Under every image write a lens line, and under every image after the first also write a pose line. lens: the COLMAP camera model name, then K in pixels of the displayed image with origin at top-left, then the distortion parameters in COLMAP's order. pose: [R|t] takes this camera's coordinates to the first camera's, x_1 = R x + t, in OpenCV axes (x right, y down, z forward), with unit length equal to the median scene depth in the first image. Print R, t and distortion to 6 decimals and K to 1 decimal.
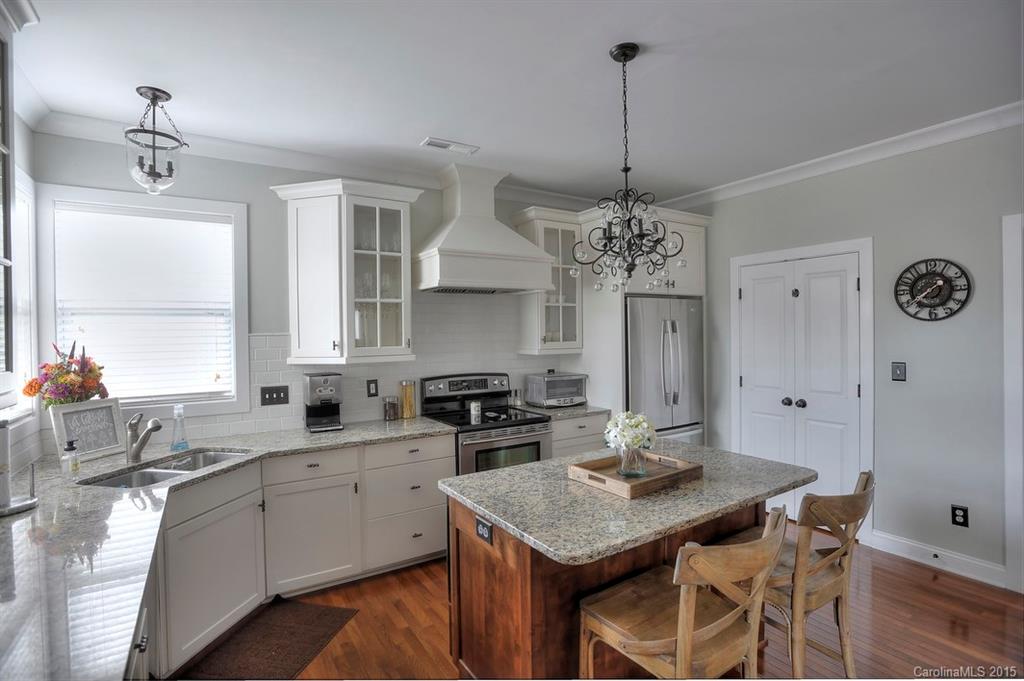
lens RADIAL K [[496.9, 0, 512.1], [0, 496.9, 338.5], [0, 0, 1]] dist [-0.056480, 0.019854]
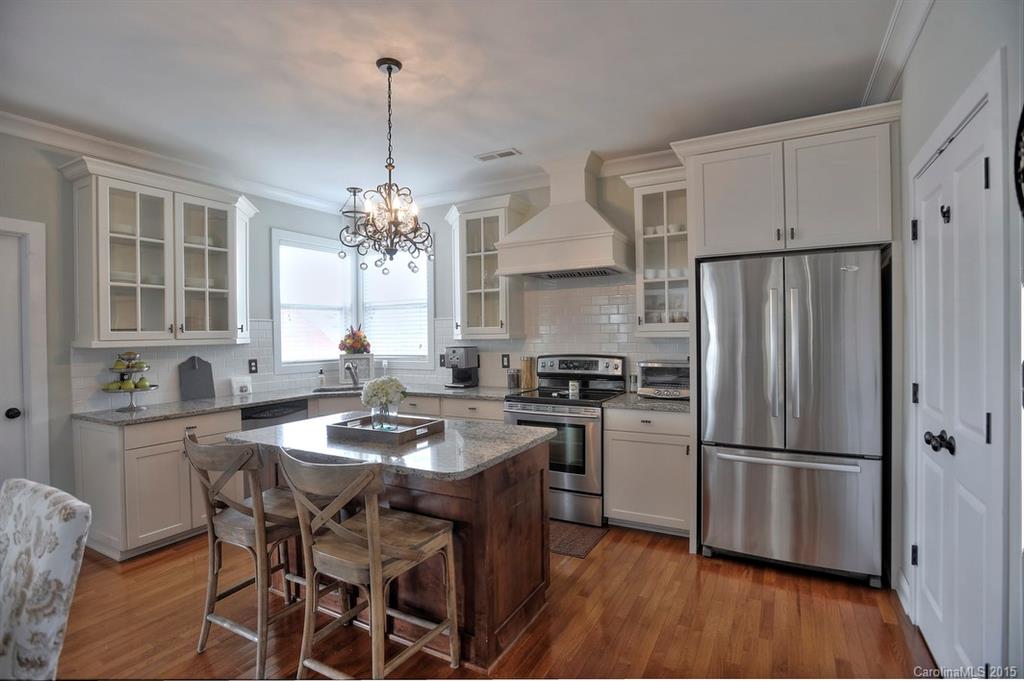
lens RADIAL K [[496.9, 0, 512.1], [0, 496.9, 338.5], [0, 0, 1]] dist [-0.056480, 0.019854]
pose [[0.484519, 0.014834, -0.874655, 0.904152], [0.000164, 0.999855, 0.017048, 0.024637], [0.874781, -0.008404, 0.484446, 0.453022]]
